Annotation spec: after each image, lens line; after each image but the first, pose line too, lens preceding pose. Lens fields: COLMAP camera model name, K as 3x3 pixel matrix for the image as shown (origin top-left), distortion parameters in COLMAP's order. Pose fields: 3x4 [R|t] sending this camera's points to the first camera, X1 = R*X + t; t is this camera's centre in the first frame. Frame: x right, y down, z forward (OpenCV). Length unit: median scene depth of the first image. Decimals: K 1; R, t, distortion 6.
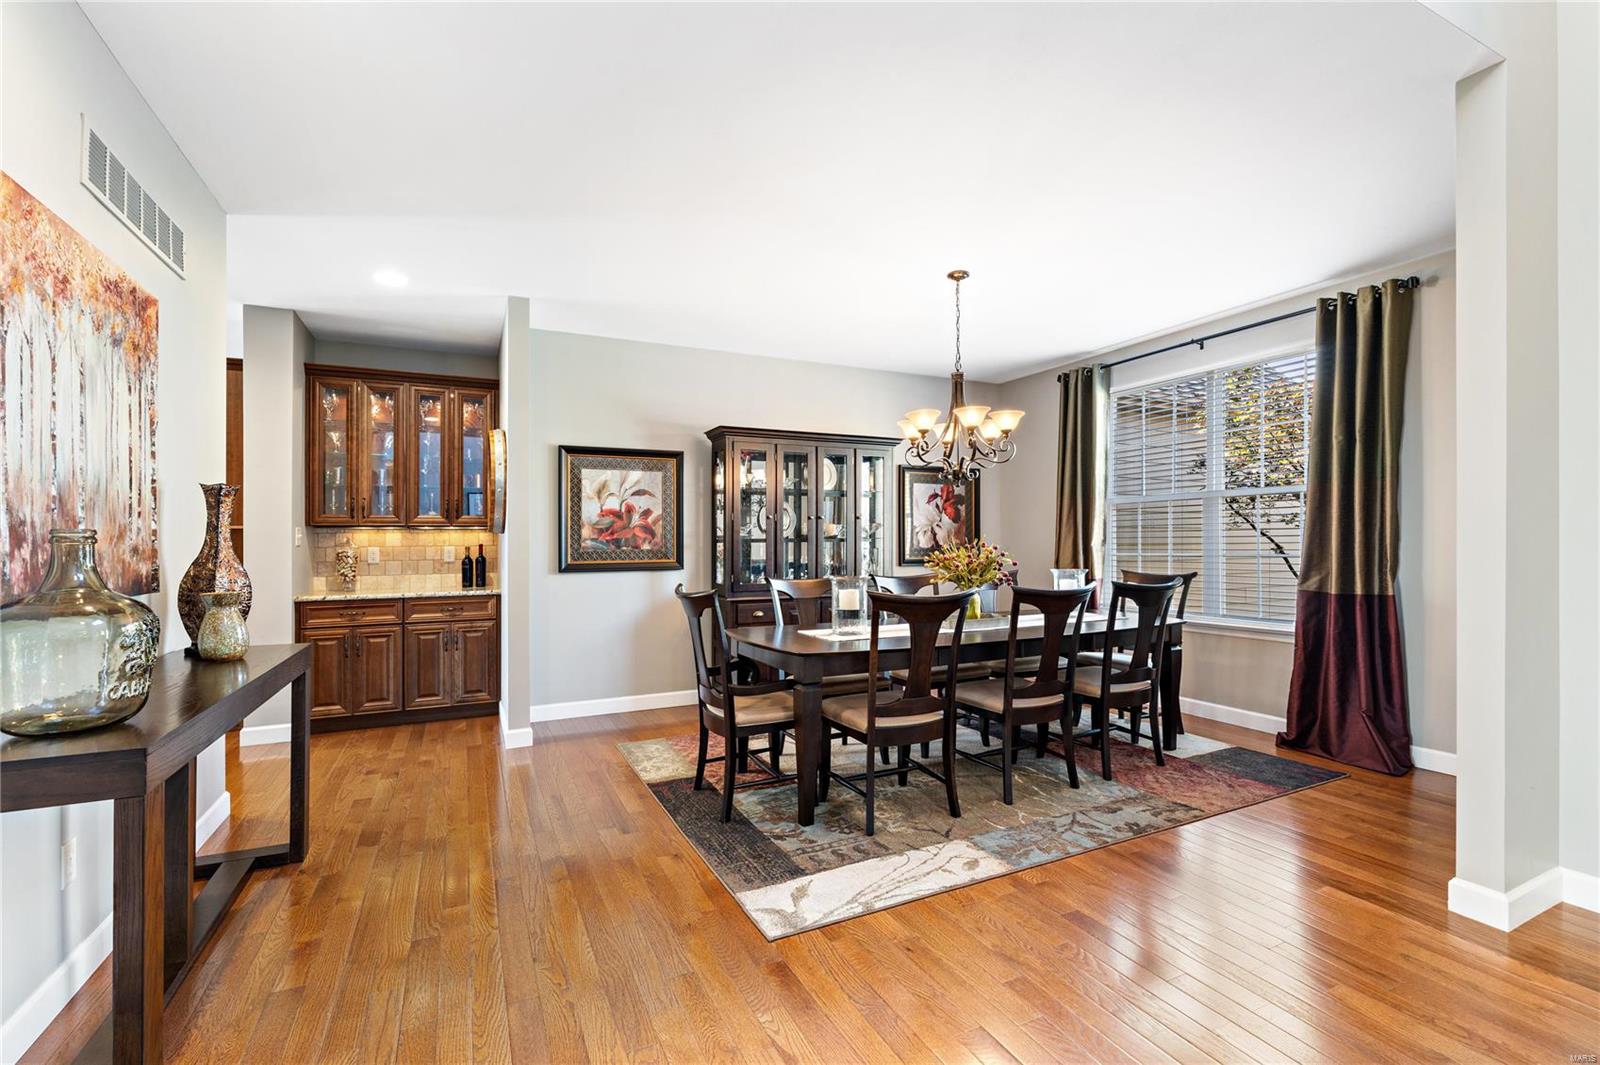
lens RADIAL K [[701.3, 0, 812.8], [0, 701.3, 534.8], [0, 0, 1]] dist [-0.006598, 0.000314]
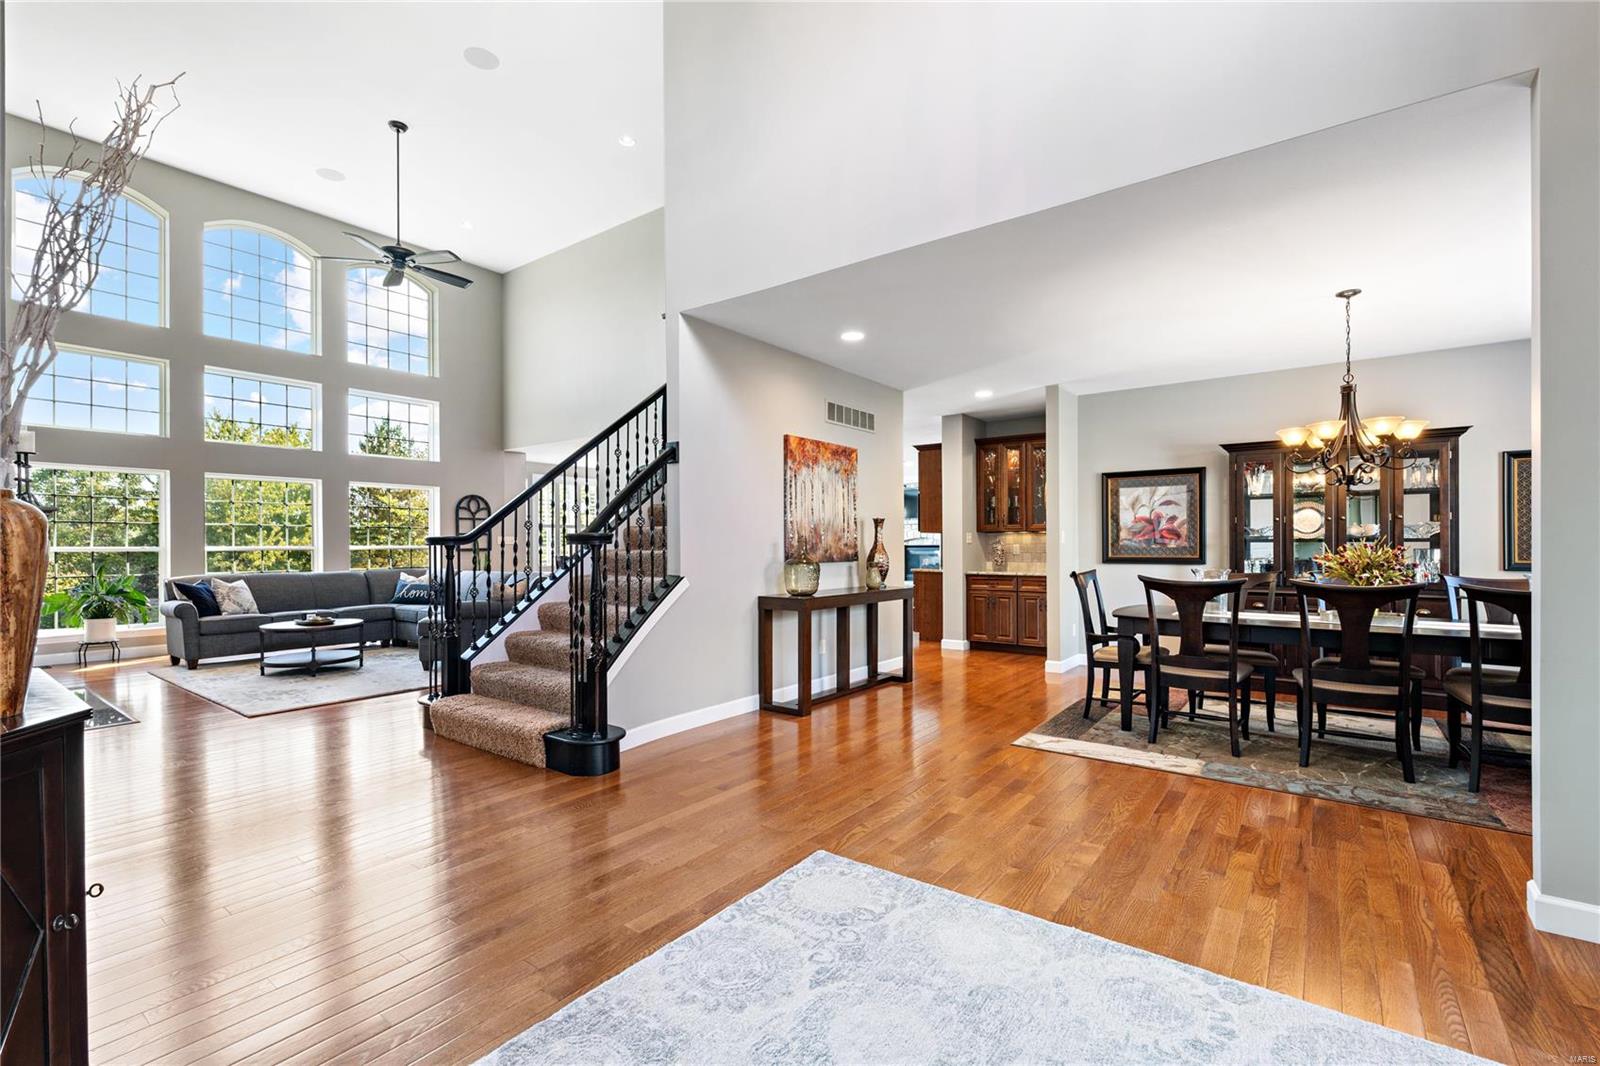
lens RADIAL K [[701.3, 0, 798.3], [0, 701.3, 548.3], [0, 0, 1]] dist [-0.006598, 0.000314]
pose [[0.449033, 0.012196, -0.893432, 0.785189], [0.008677, 0.999800, 0.018009, -0.008284], [0.893473, -0.015838, 0.448838, -0.230381]]
